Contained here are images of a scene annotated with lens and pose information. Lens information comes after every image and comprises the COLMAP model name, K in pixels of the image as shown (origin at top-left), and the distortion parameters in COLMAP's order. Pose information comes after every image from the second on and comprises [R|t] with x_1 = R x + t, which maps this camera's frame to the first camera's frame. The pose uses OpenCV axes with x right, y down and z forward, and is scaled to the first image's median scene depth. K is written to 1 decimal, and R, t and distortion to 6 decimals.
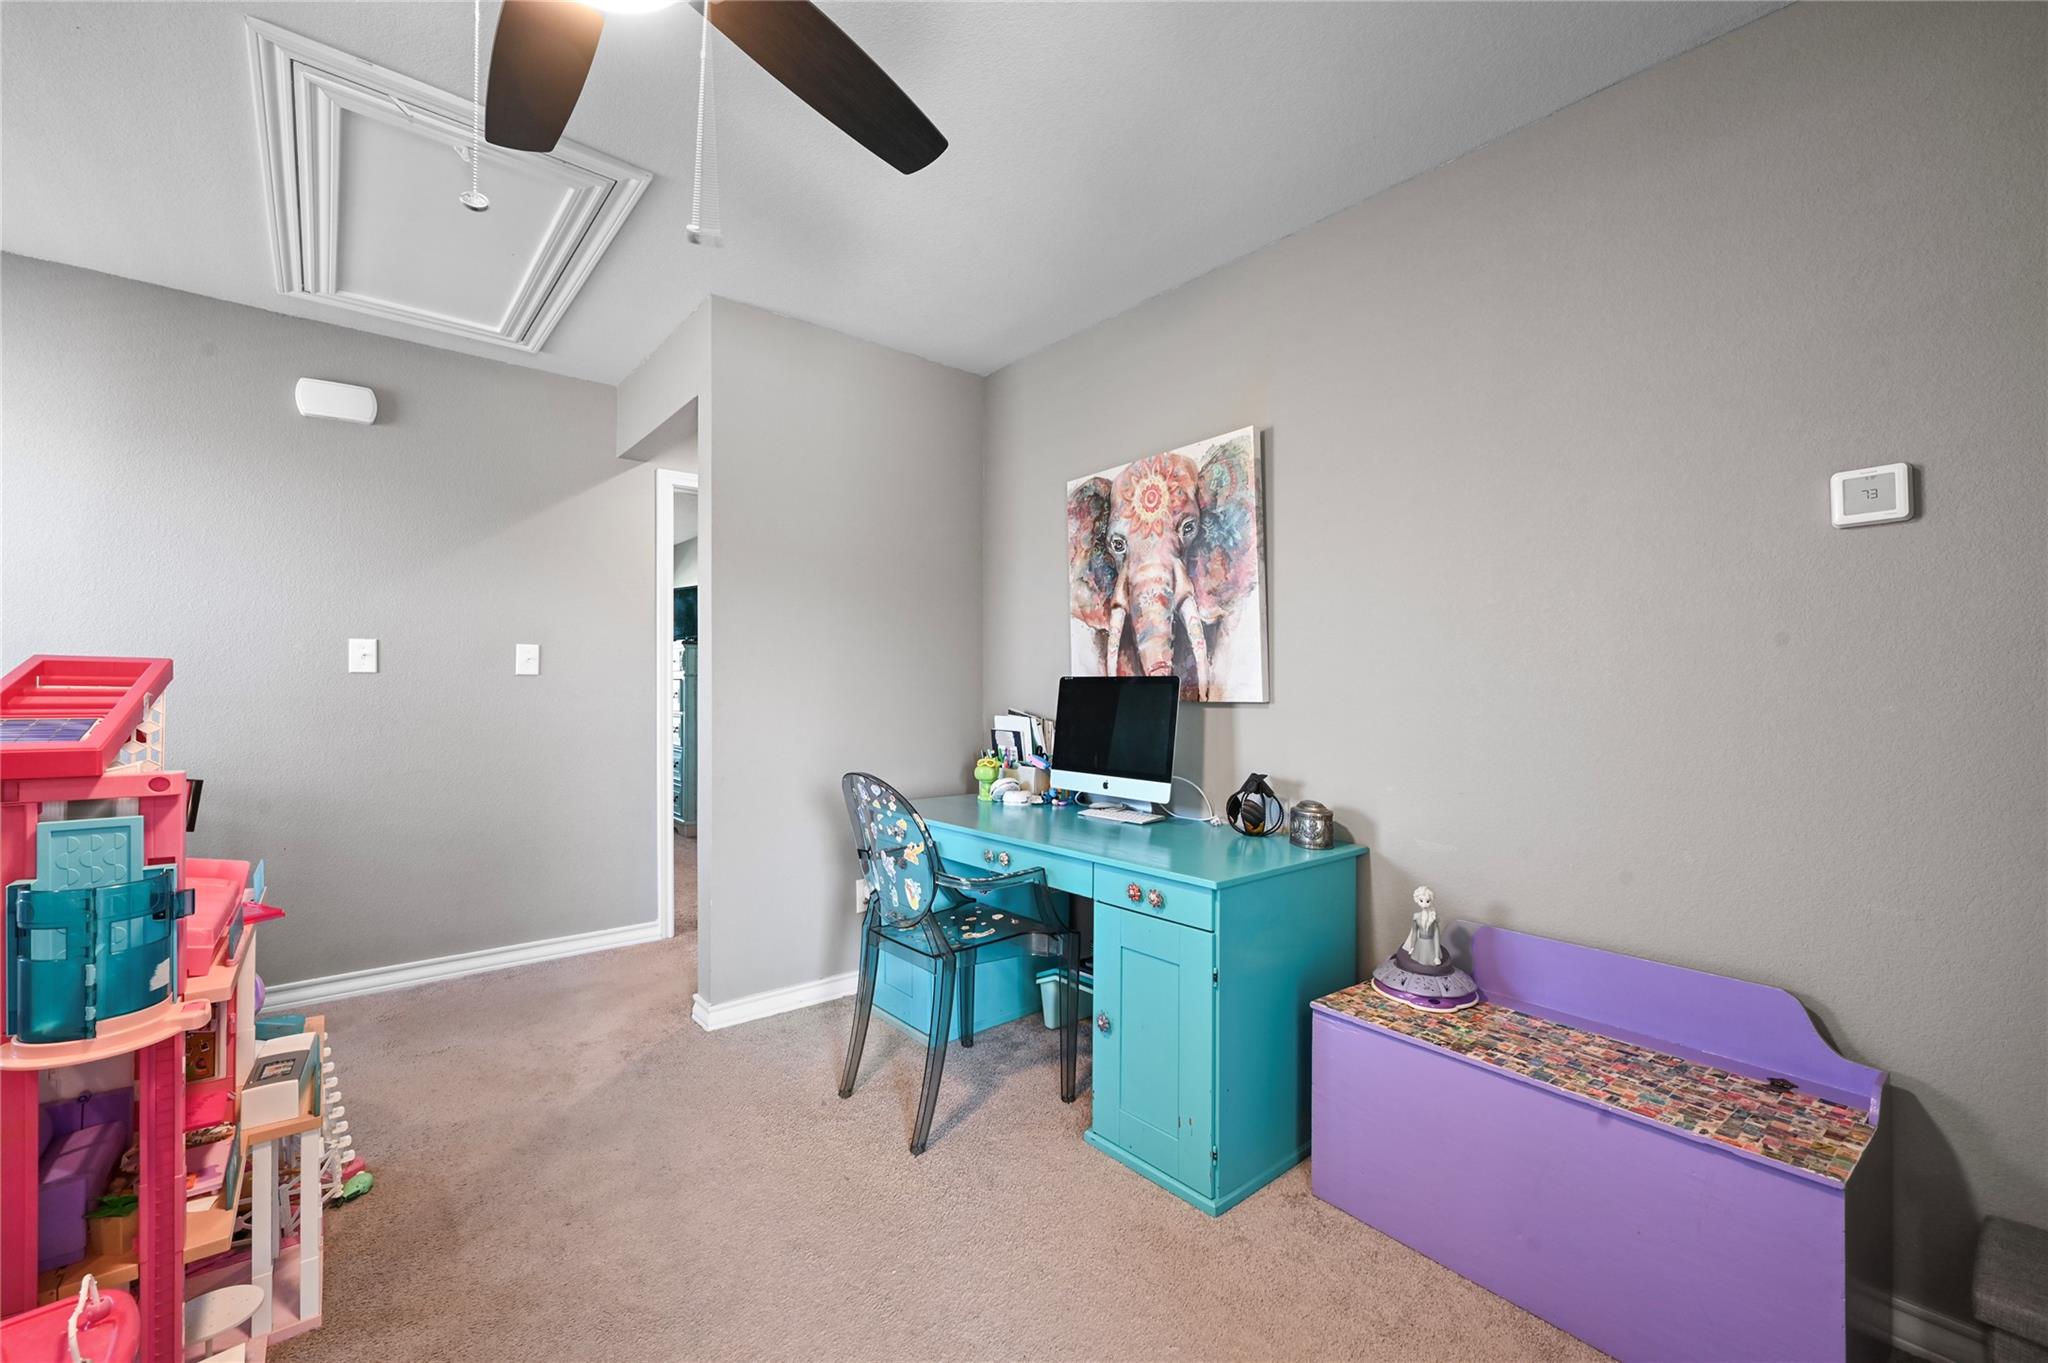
lens RADIAL K [[833.2, 0, 1036.0], [0, 833.2, 687.8], [0, 0, 1]] dist [0.008176, -0.007777]
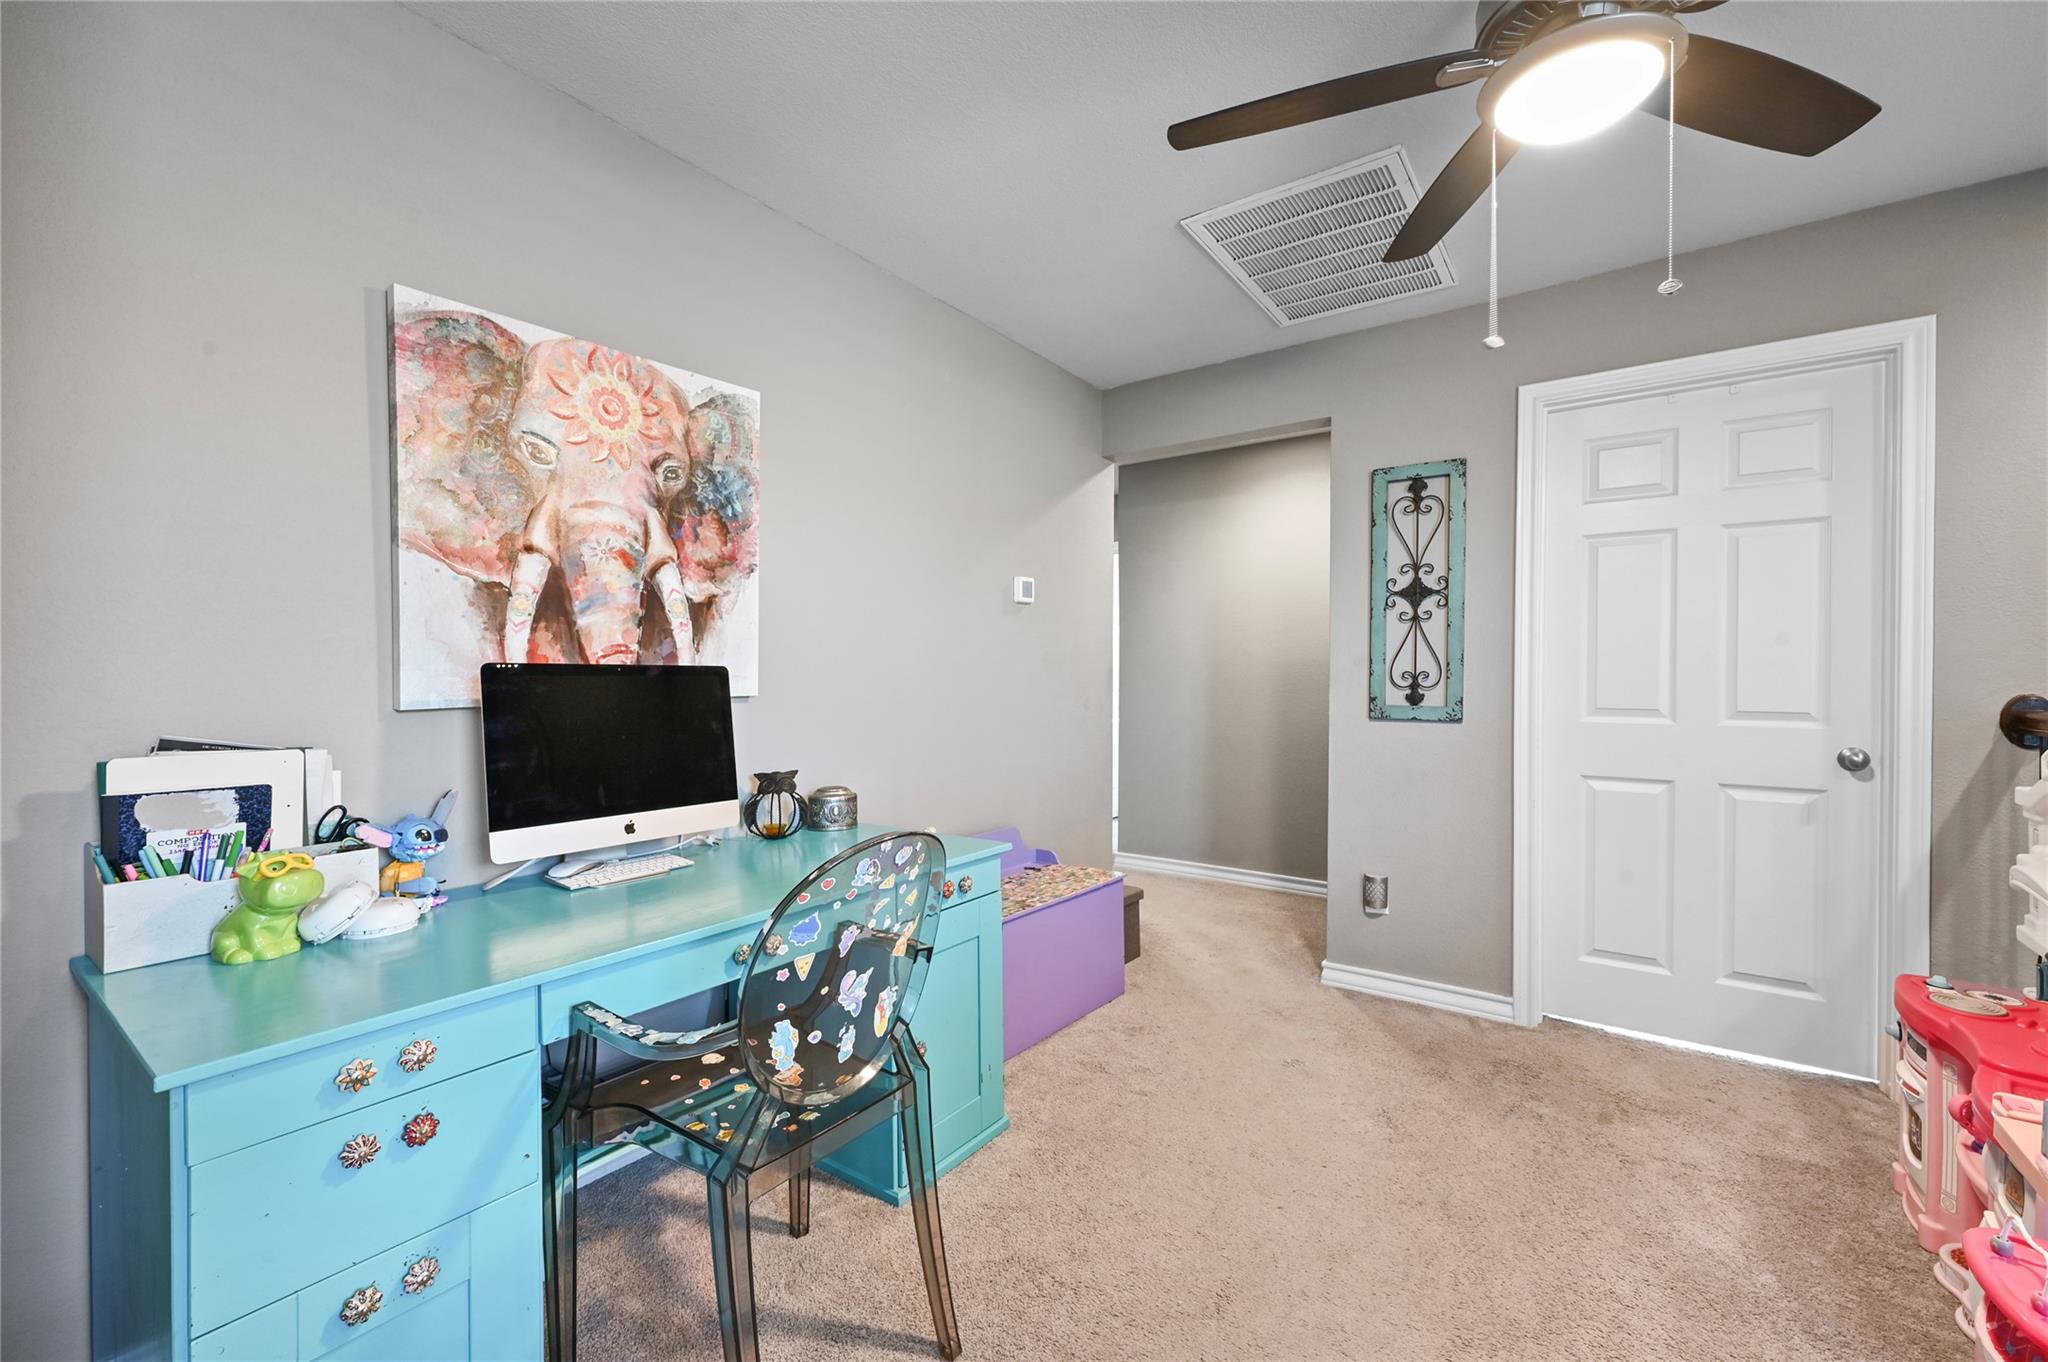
lens RADIAL K [[833.2, 0, 1033.6], [0, 833.2, 684.1], [0, 0, 1]] dist [0.008176, -0.007777]
pose [[-0.237636, -0.012157, 0.971278, -0.628339], [0.000803, 0.999919, 0.012712, -0.006400], [-0.971354, 0.003801, -0.237607, 0.831256]]
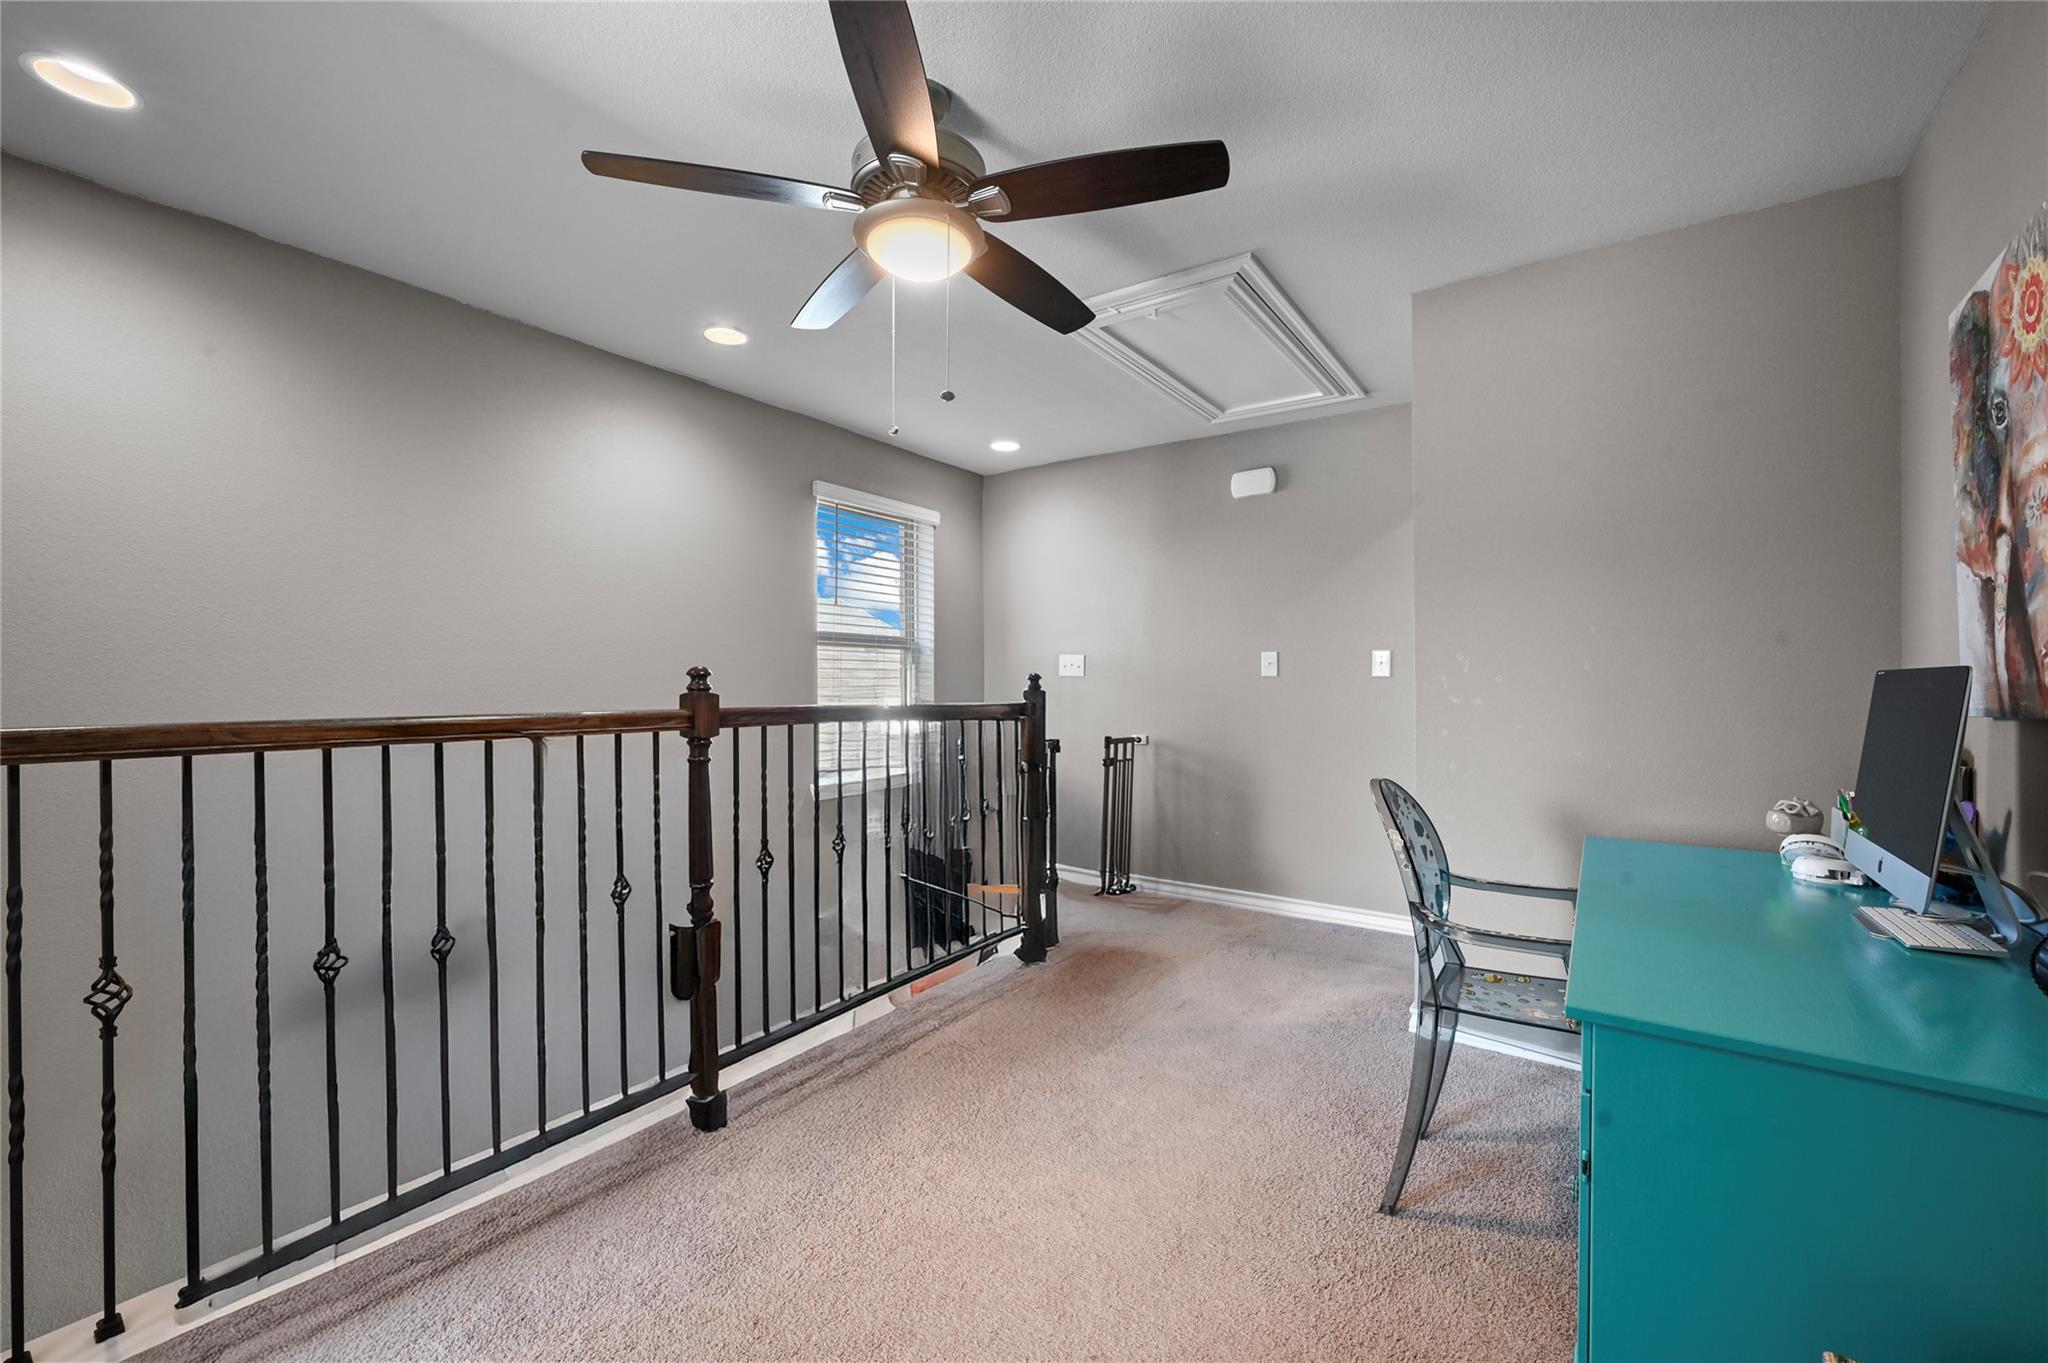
lens RADIAL K [[833.2, 0, 1012.3], [0, 833.2, 684.8], [0, 0, 1]] dist [0.008176, -0.007777]
pose [[0.238296, -0.000459, -0.971193, 0.473818], [-0.009159, 0.999954, -0.002720, 0.003862], [0.971149, 0.009543, 0.238281, 0.304057]]
